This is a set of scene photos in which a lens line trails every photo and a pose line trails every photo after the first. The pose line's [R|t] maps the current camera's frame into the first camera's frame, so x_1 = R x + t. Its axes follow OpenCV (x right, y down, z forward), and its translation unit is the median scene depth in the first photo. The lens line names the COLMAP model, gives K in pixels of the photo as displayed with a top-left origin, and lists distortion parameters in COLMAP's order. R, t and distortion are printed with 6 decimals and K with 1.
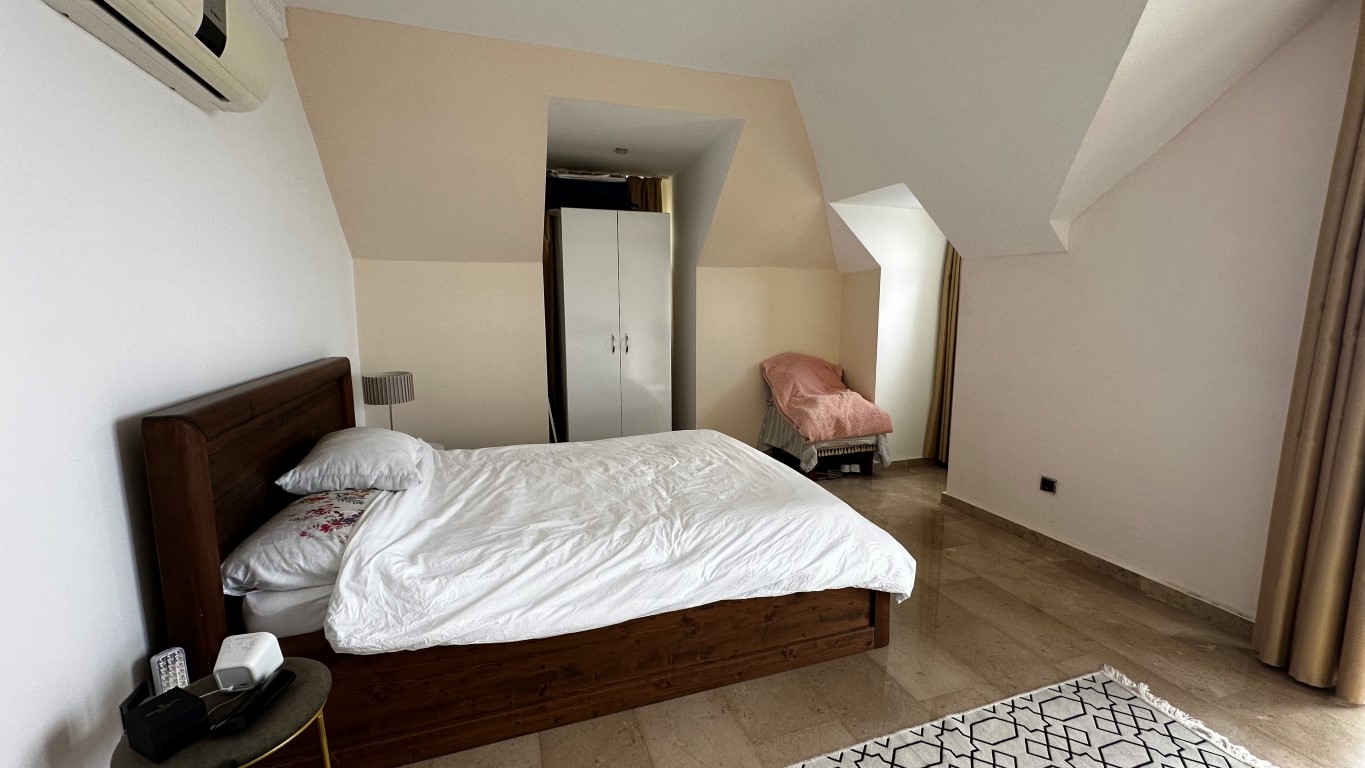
lens RADIAL K [[545.2, 0, 682.5], [0, 545.2, 384.0], [0, 0, 1]] dist [-0.001029, 0.000360]
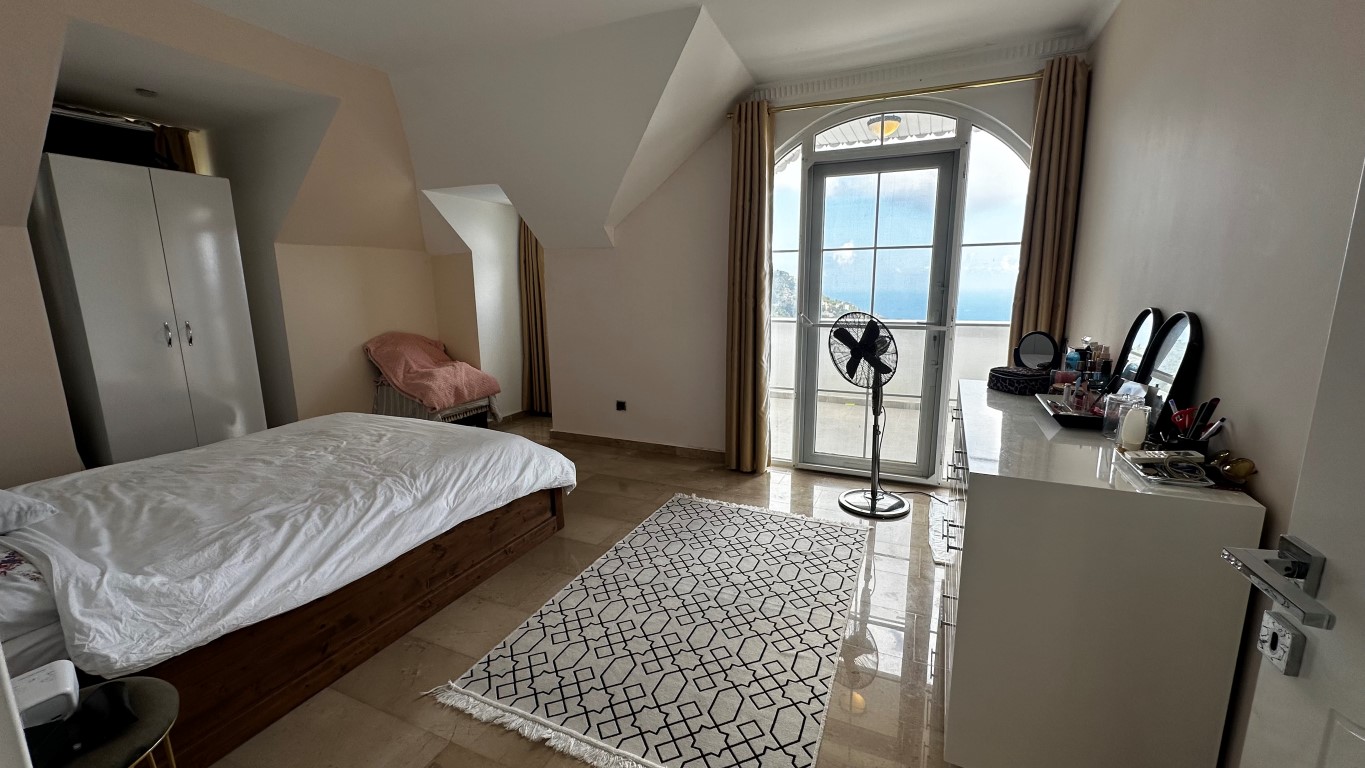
lens RADIAL K [[545.2, 0, 682.5], [0, 545.2, 384.0], [0, 0, 1]] dist [-0.001029, 0.000360]
pose [[0.682053, -0.136387, 0.718472, -0.374110], [0.109688, 0.990420, 0.083883, 0.027404], [-0.723030, 0.021595, 0.690479, -0.203789]]
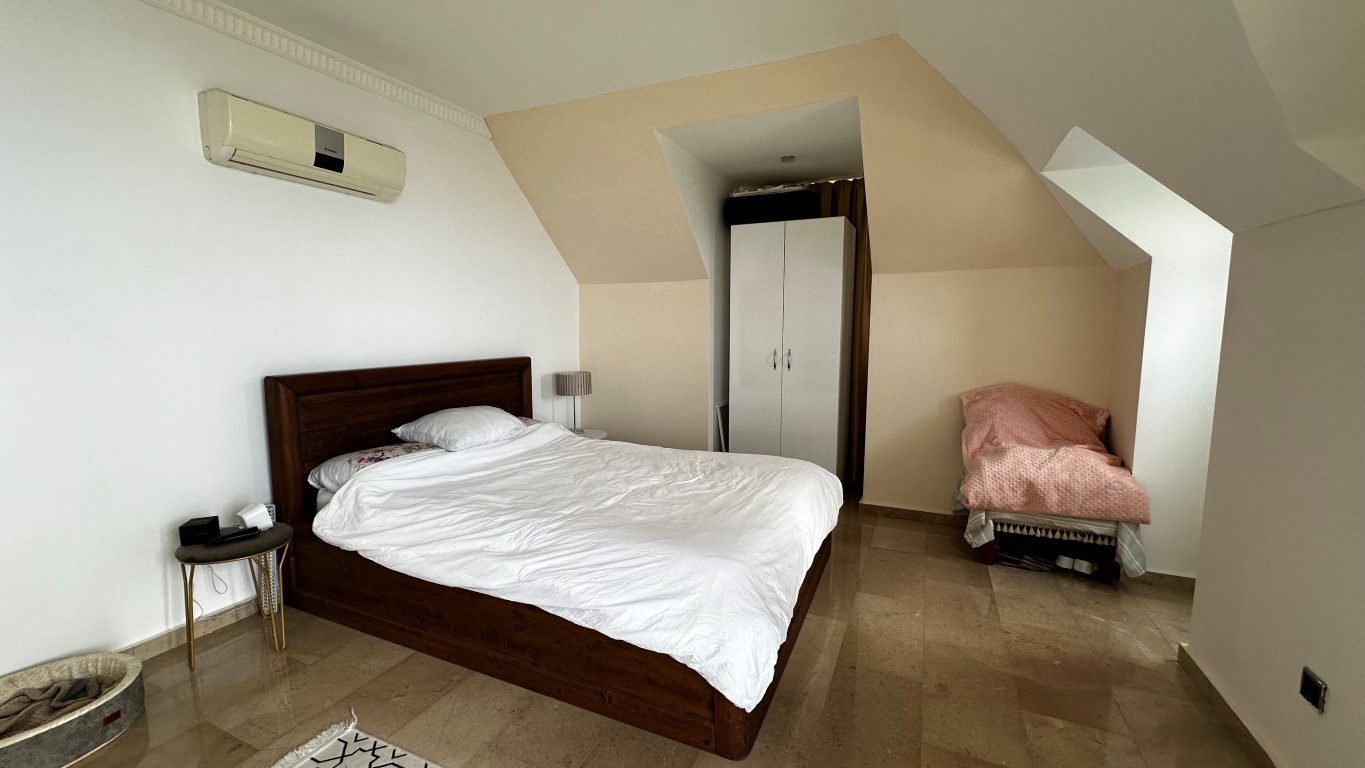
lens RADIAL K [[545.2, 0, 682.5], [0, 545.2, 384.0], [0, 0, 1]] dist [-0.001029, 0.000360]
pose [[0.725670, 0.078104, -0.683595, 0.788076], [-0.099333, 0.995020, 0.008239, -0.041392], [0.680835, 0.061925, 0.729815, 0.356422]]
